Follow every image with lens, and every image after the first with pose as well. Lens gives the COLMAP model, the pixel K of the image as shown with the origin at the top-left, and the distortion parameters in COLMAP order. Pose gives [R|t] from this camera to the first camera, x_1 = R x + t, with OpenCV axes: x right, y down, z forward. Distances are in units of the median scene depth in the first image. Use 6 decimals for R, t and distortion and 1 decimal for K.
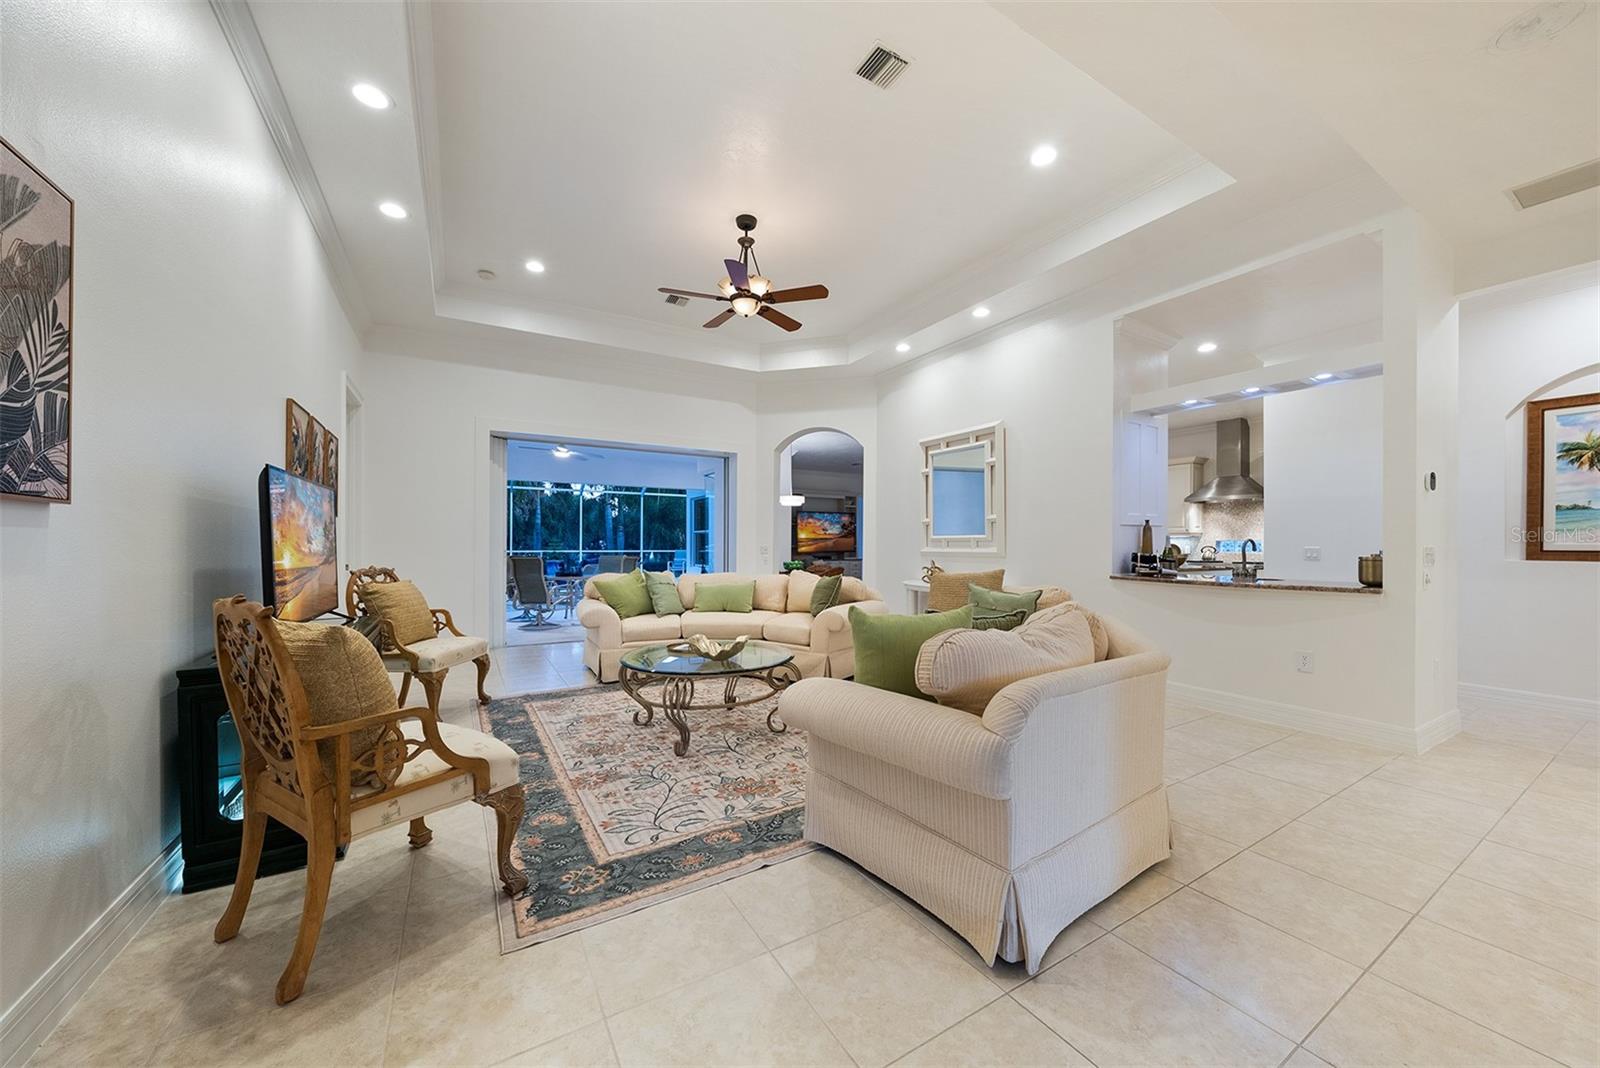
lens RADIAL K [[605.6, 0, 789.9], [0, 605.6, 545.7], [0, 0, 1]] dist [-0.003569, 0.000055]
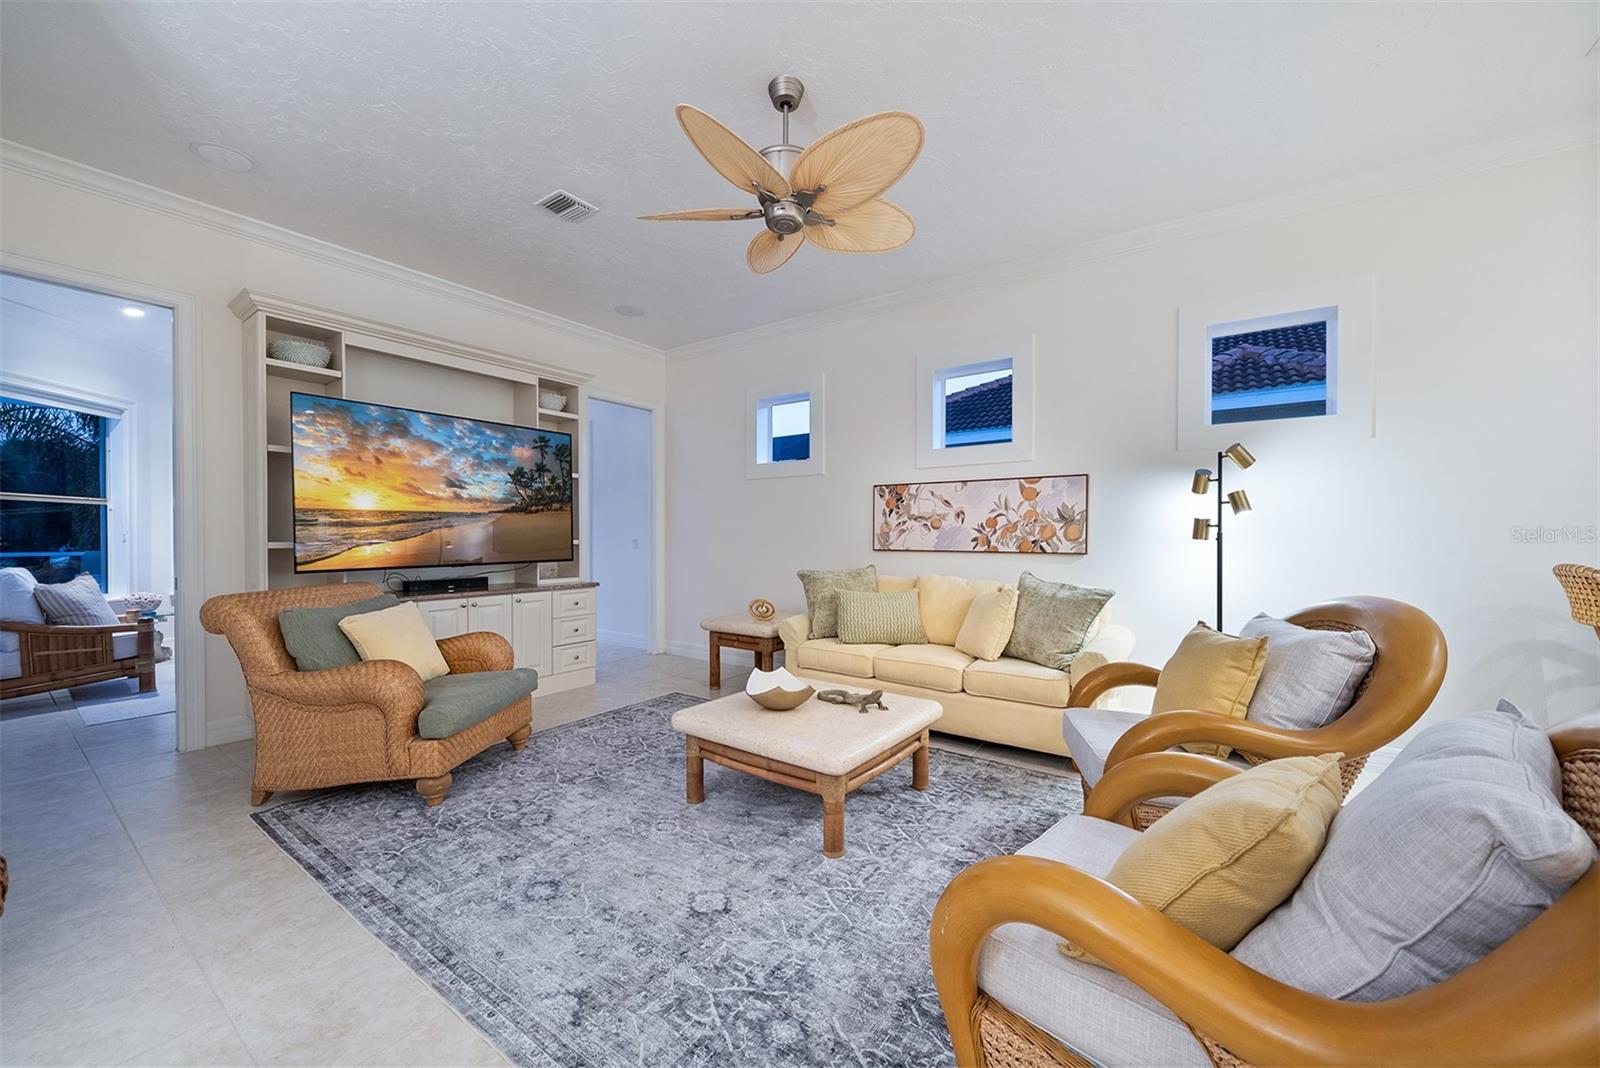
lens RADIAL K [[605.6, 0, 804.3], [0, 605.6, 543.2], [0, 0, 1]] dist [-0.003569, 0.000055]
pose [[0.924302, -0.003734, 0.381644, 0.150416], [-0.000200, 0.999947, 0.010268, -0.003432], [-0.381662, -0.009567, 0.924252, 1.038209]]
